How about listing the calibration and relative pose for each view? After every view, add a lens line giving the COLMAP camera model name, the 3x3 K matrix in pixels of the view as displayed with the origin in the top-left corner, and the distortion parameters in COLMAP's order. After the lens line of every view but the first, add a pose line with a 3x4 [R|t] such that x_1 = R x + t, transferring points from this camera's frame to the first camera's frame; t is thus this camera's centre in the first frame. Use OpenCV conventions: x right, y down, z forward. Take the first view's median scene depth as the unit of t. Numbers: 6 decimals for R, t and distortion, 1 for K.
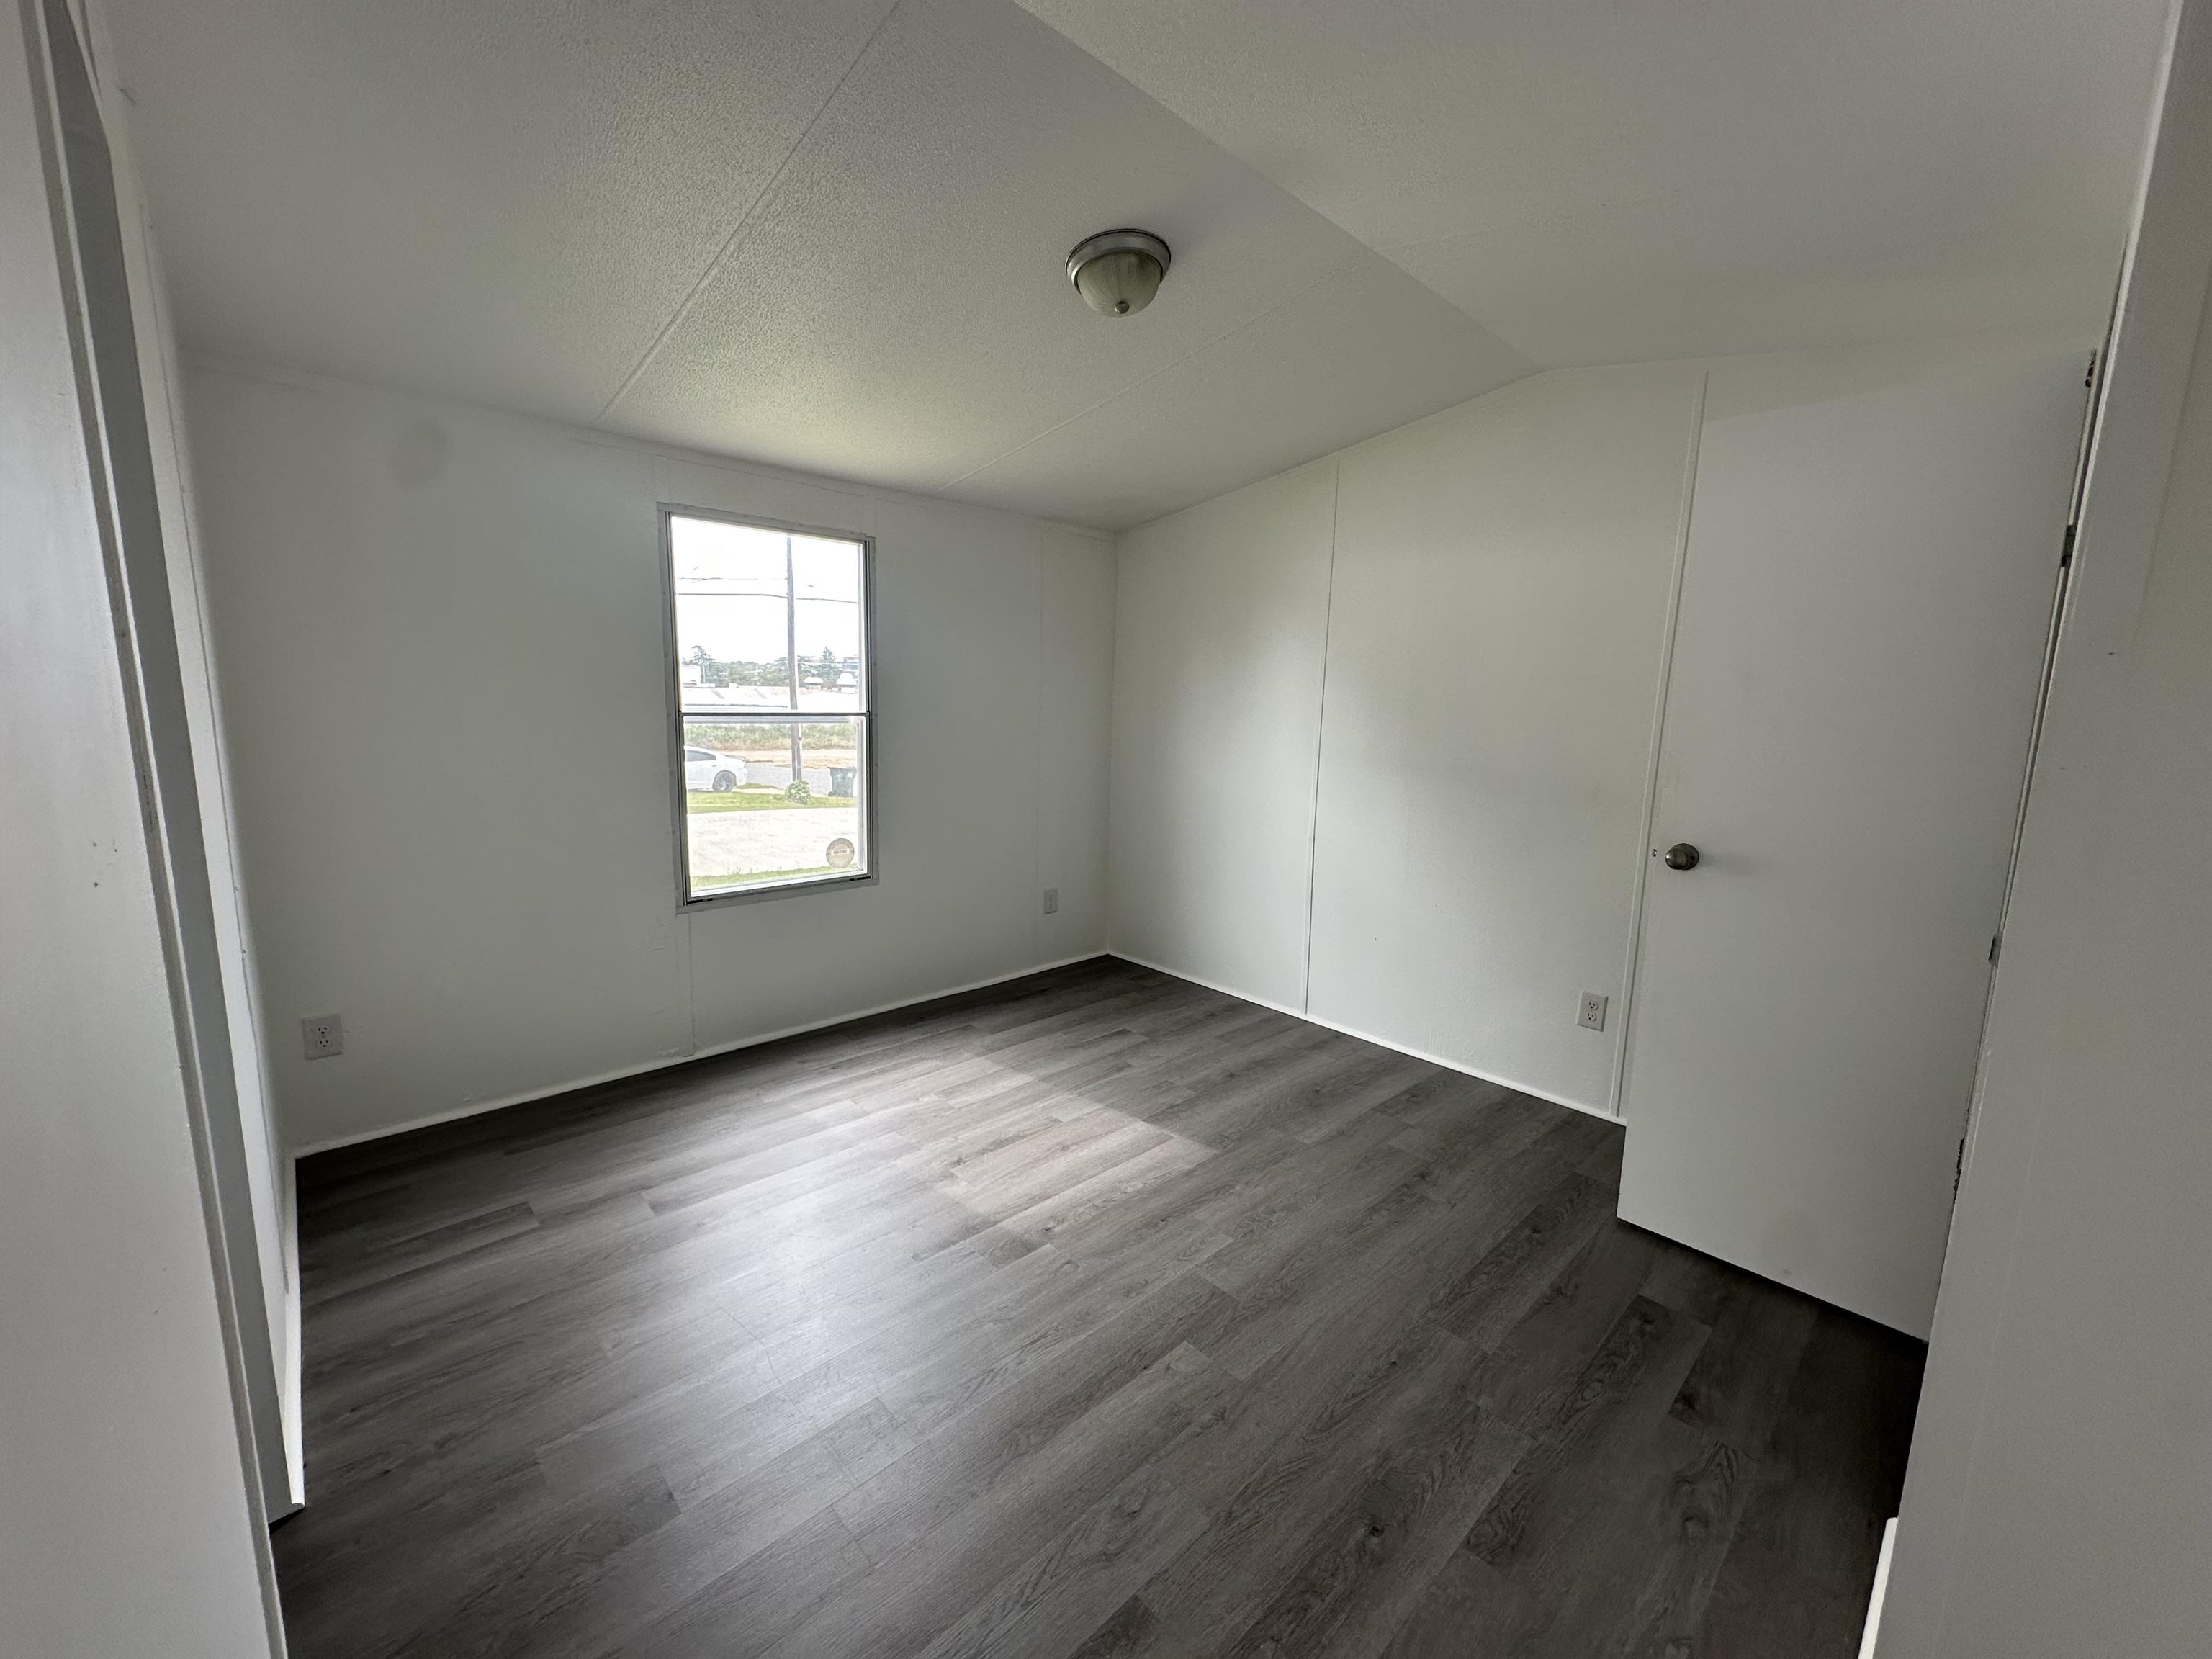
lens RADIAL K [[894.2, 0, 1106.0], [0, 894.2, 829.5], [0, 0, 1]] dist [-0.000096, -0.000002]
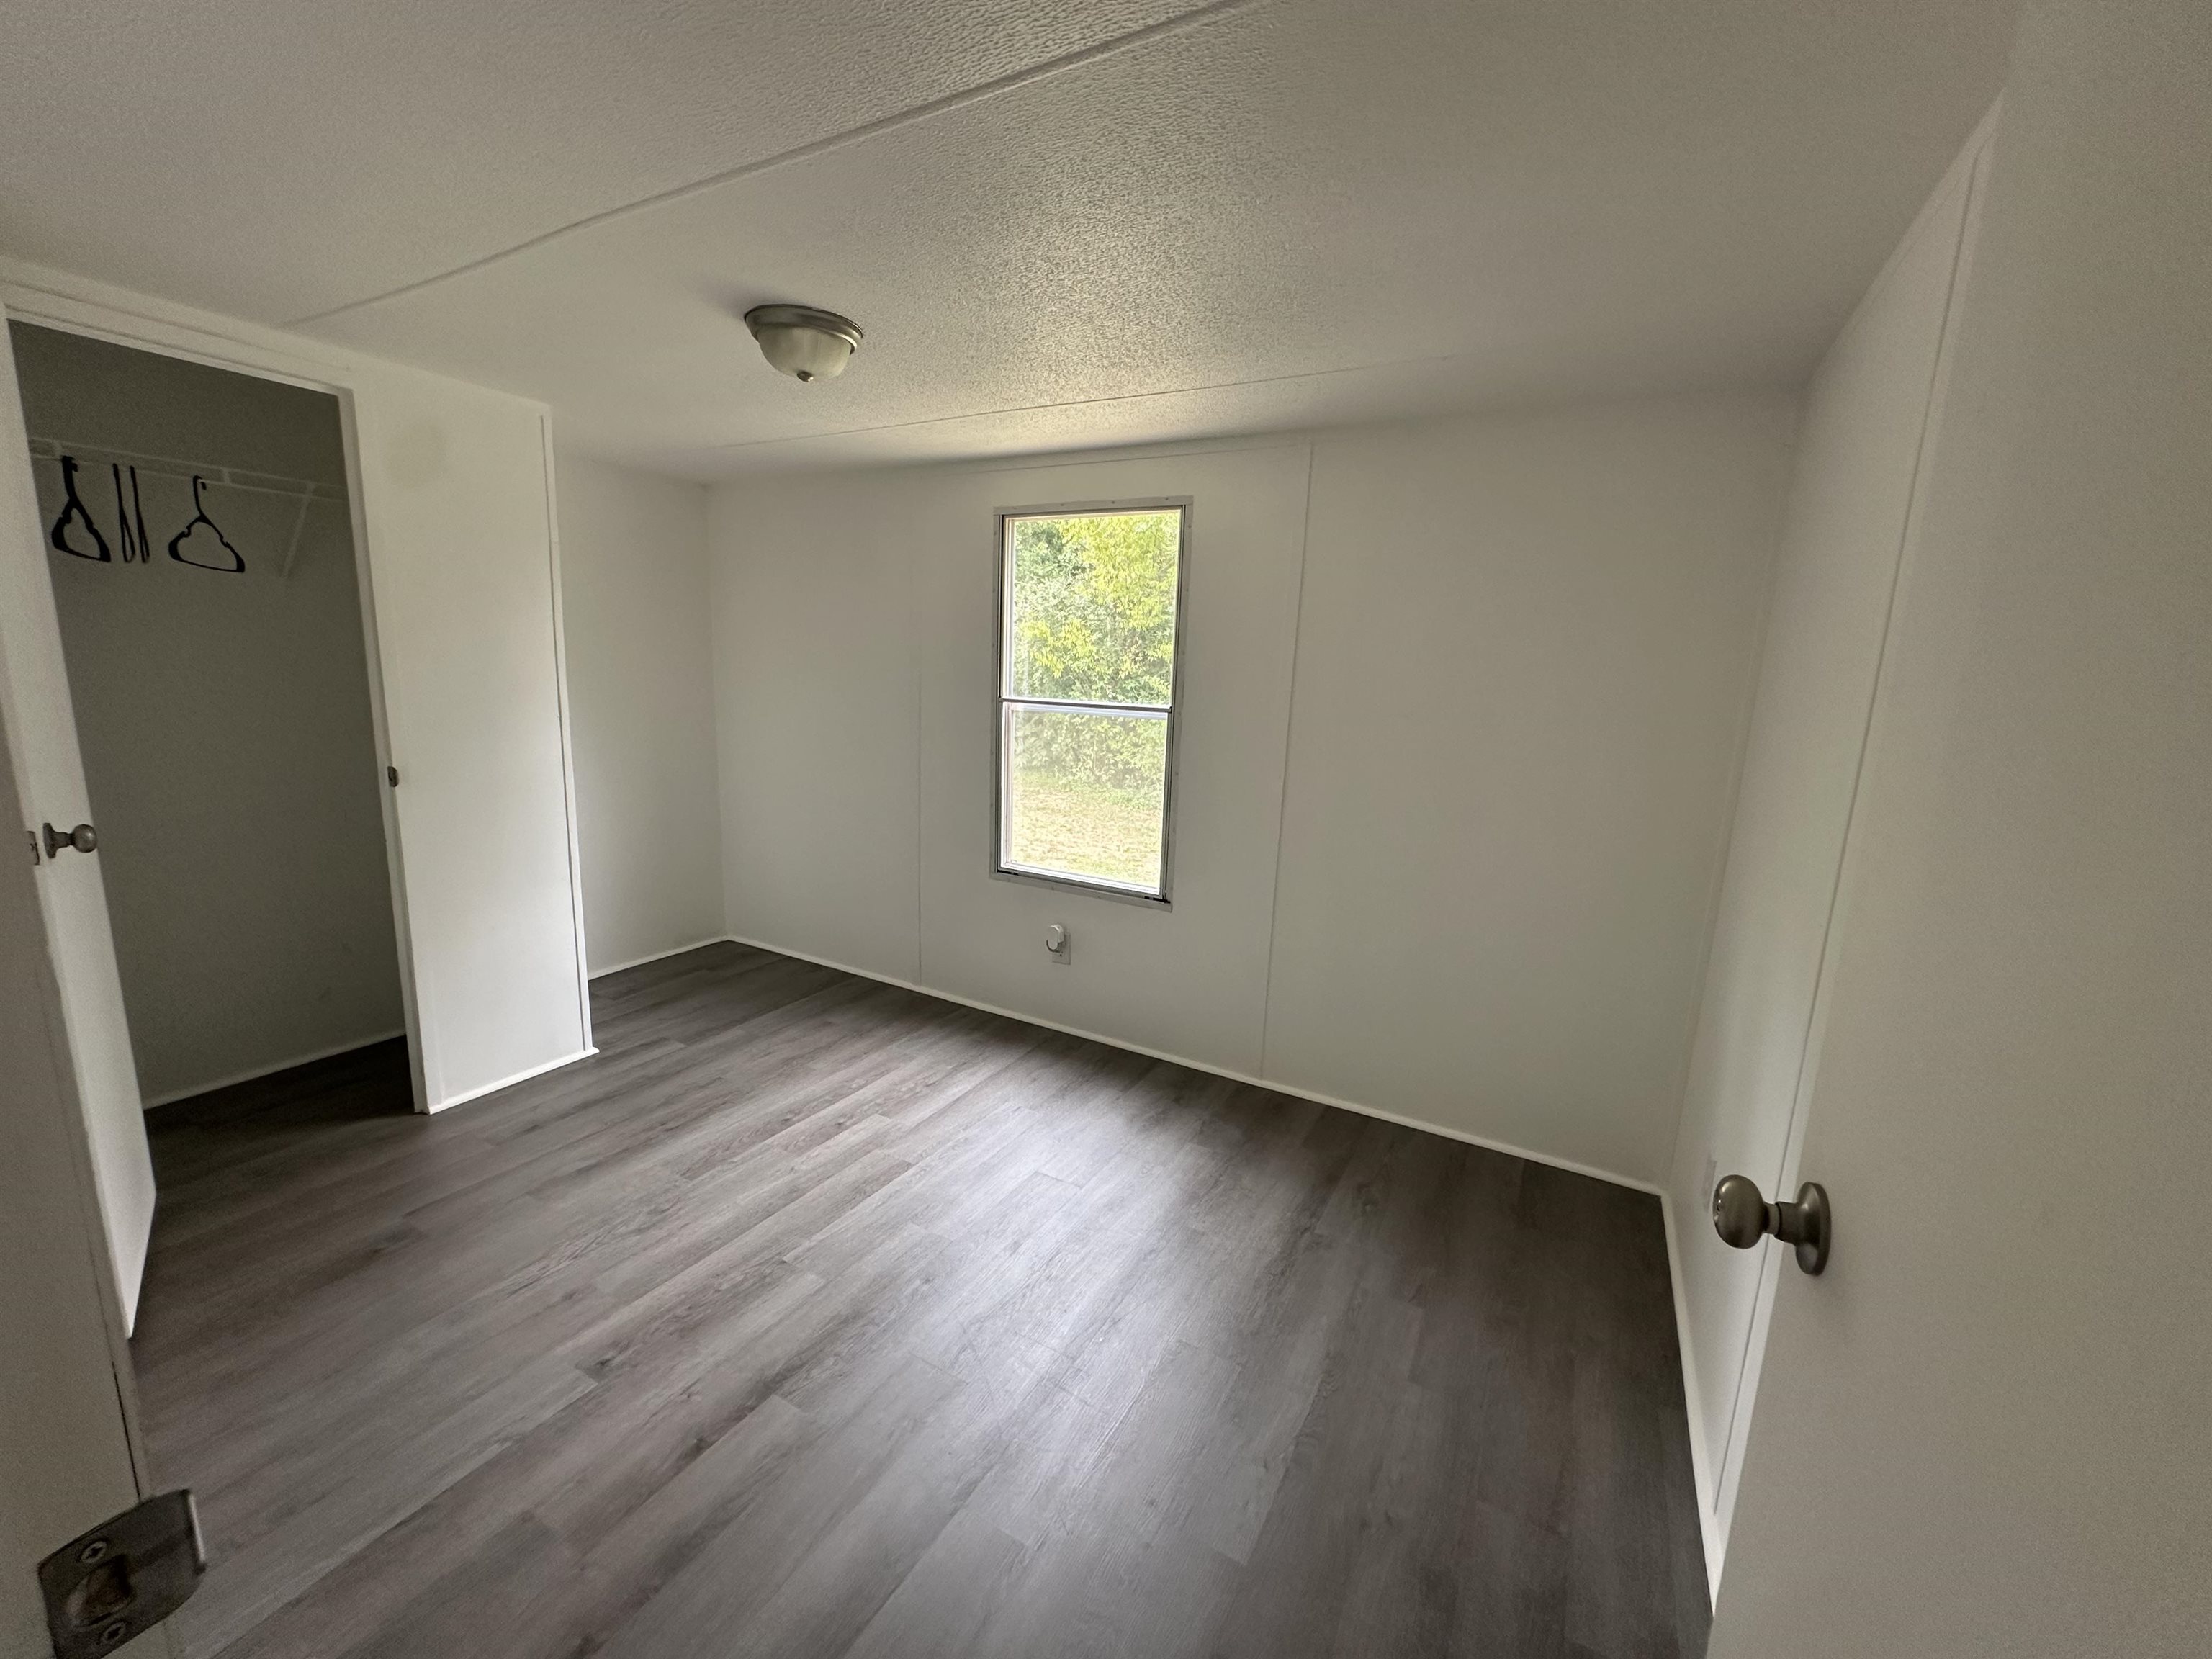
lens RADIAL K [[894.5, 0, 1106.0], [0, 894.5, 829.5], [0, 0, 1]] dist [0.103955, -0.000001]
pose [[0.282628, 0.149964, -0.947435, 0.602202], [-0.189501, 0.976967, 0.098109, -0.100078], [0.940325, 0.151811, 0.304536, 0.763304]]
